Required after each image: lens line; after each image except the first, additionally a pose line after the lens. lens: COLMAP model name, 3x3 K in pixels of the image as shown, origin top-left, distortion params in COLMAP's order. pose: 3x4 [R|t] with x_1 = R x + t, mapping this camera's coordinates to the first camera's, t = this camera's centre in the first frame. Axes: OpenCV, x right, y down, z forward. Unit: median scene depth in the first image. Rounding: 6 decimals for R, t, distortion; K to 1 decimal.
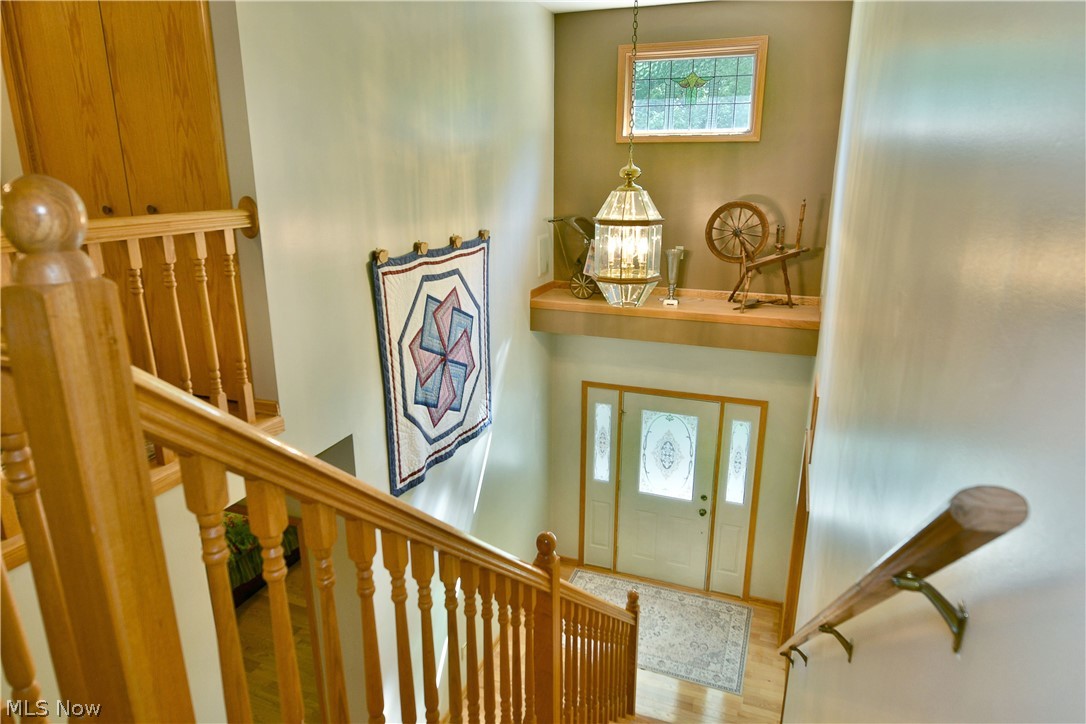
lens RADIAL K [[661.7, 0, 538.4], [0, 661.7, 357.3], [0, 0, 1]] dist [-0.010708, -0.001436]
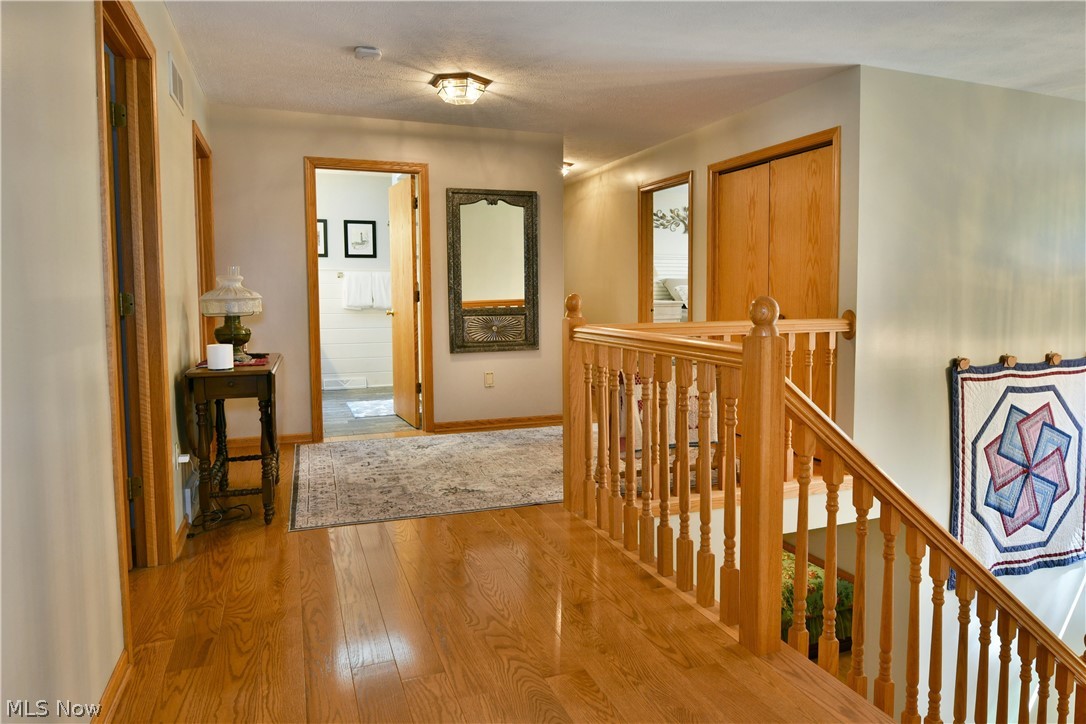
lens RADIAL K [[656.2, 0, 519.3], [0, 656.2, 322.2], [0, 0, 1]] dist [-0.004182, -0.002507]
pose [[0.642286, 0.036009, -0.765618, 0.122607], [-0.206152, 0.970203, -0.127312, 0.072699], [0.738221, 0.239604, 0.630571, -0.273424]]
